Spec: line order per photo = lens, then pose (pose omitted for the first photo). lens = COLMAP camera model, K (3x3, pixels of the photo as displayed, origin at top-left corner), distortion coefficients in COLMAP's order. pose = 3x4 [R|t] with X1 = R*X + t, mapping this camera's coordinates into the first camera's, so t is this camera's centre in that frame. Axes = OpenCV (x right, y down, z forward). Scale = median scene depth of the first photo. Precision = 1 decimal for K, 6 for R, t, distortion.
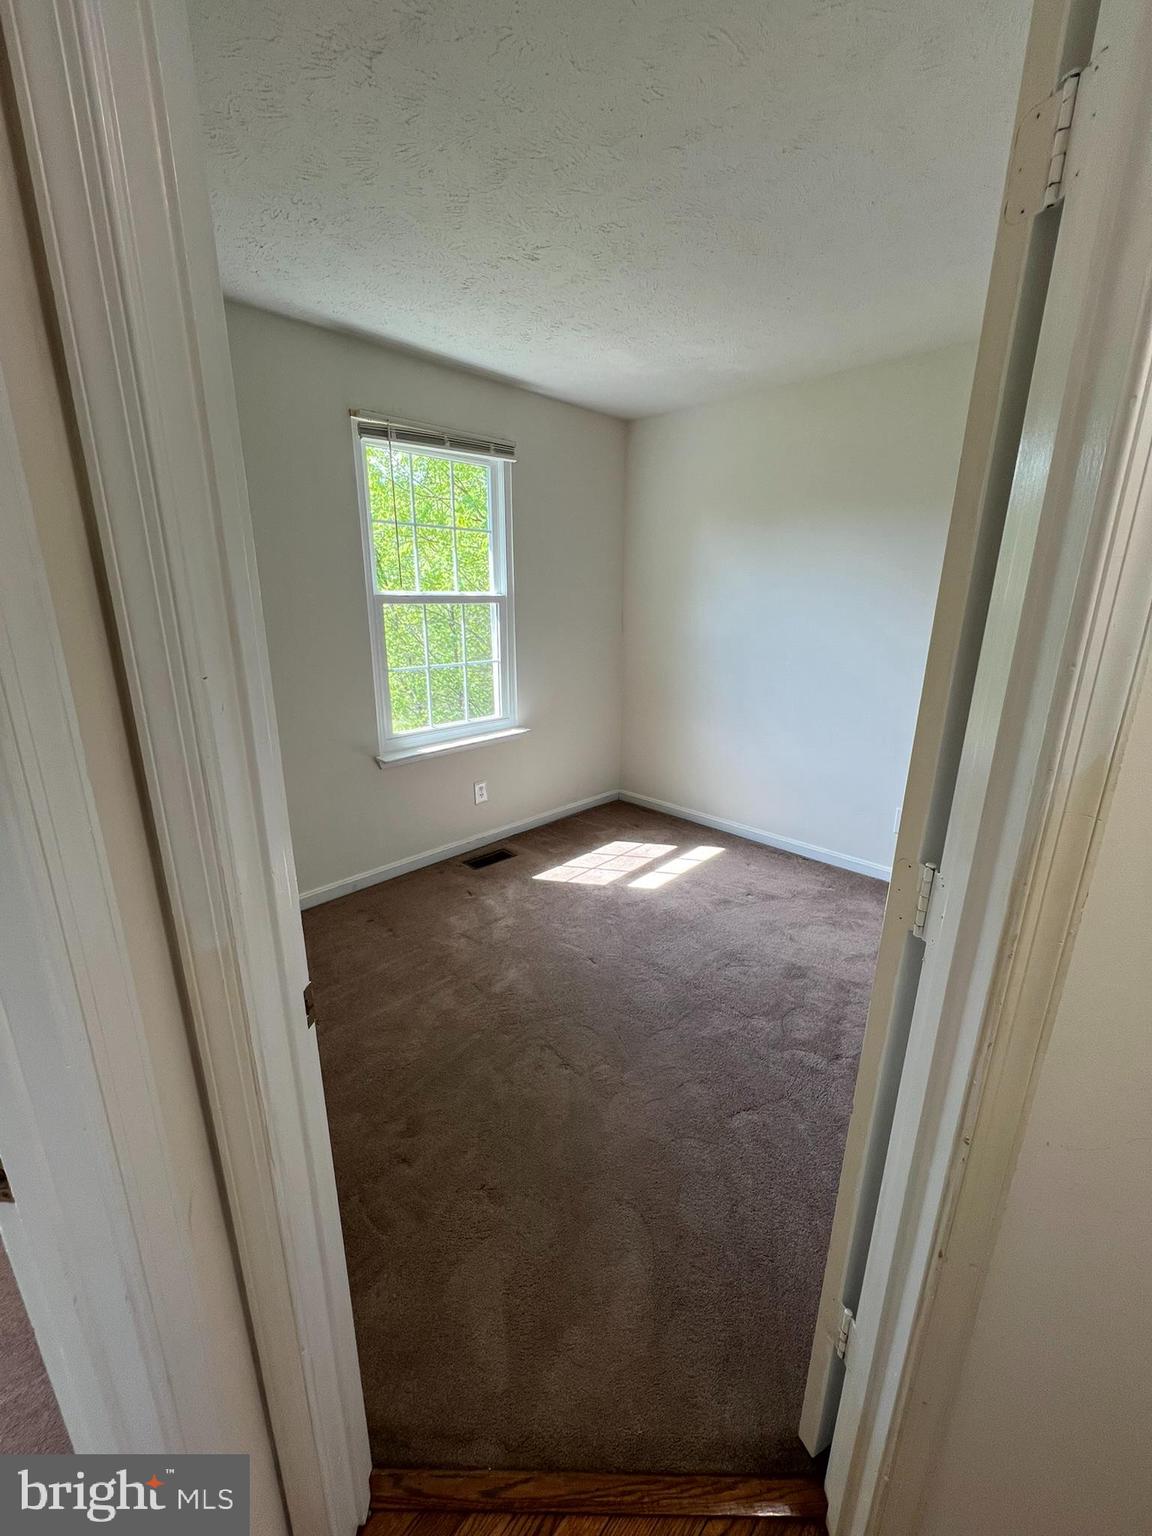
lens RADIAL K [[622.2, 0, 590.2], [0, 622.2, 767.3], [0, 0, 1]] dist [0.008764, 0.000117]
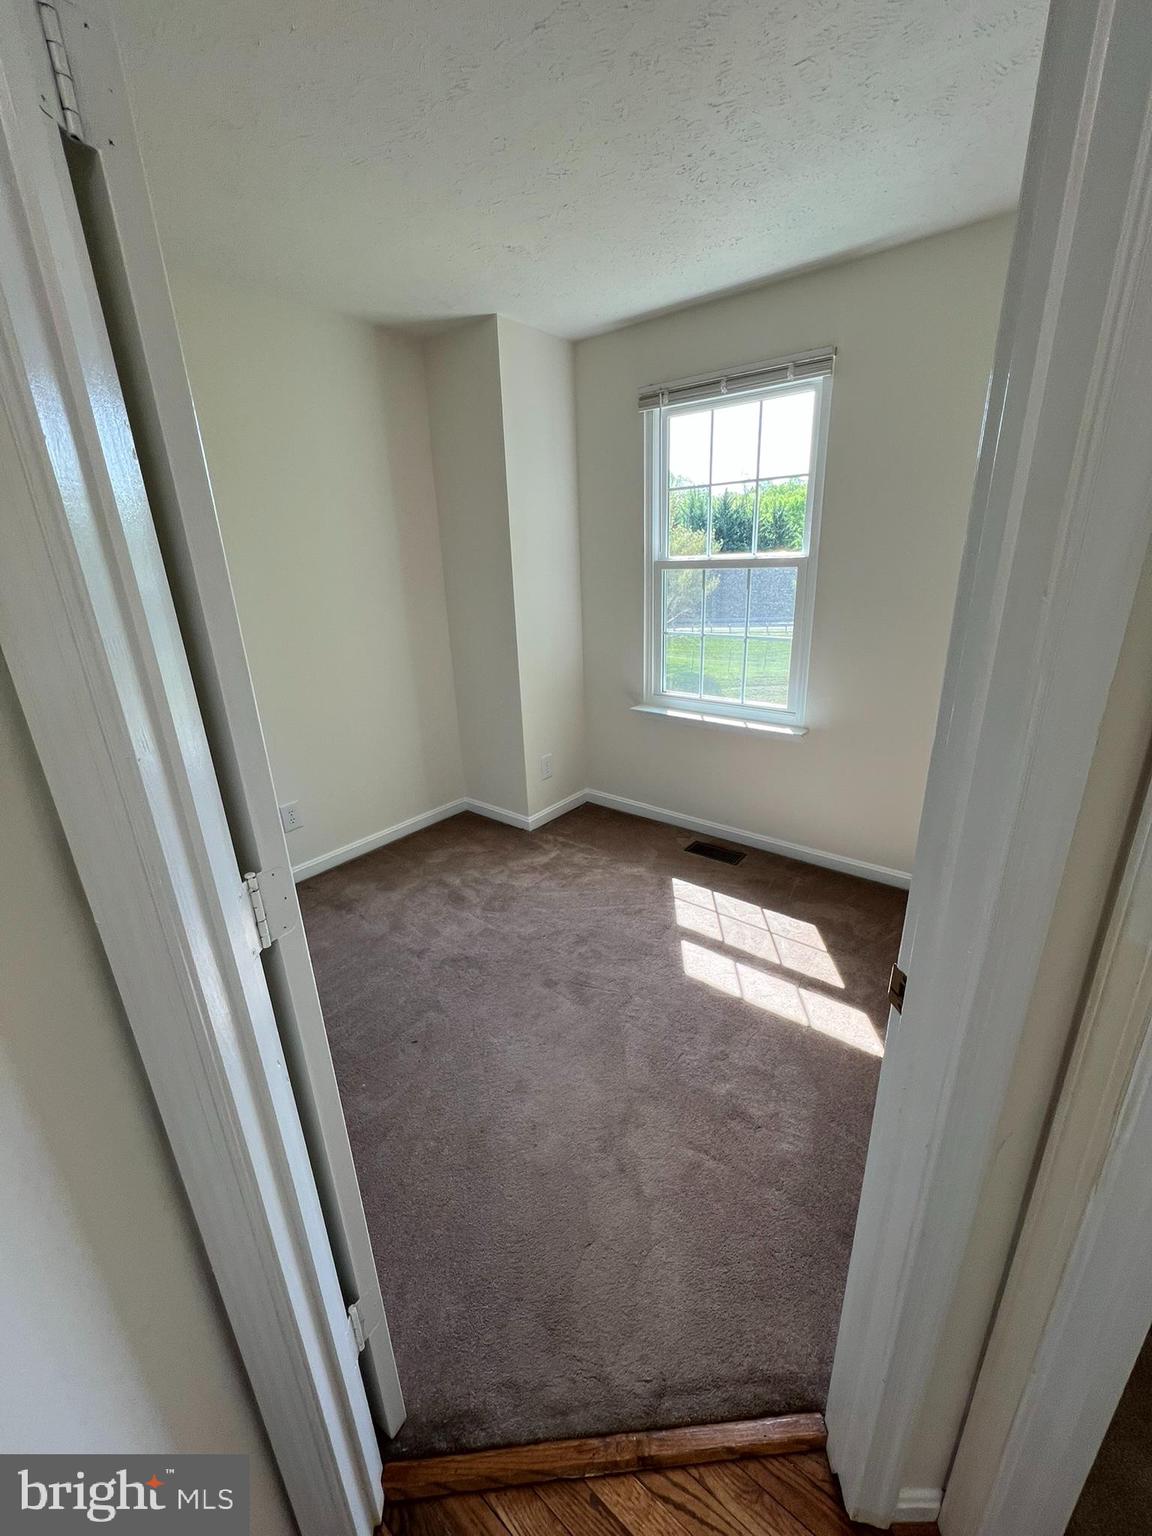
lens RADIAL K [[622.2, 0, 578.5], [0, 622.2, 766.0], [0, 0, 1]] dist [0.008764, 0.000117]
pose [[0.058921, 0.309468, -0.949083, 0.688986], [-0.250401, 0.924921, 0.286044, -0.191922], [0.966348, 0.220797, 0.131988, 0.697658]]
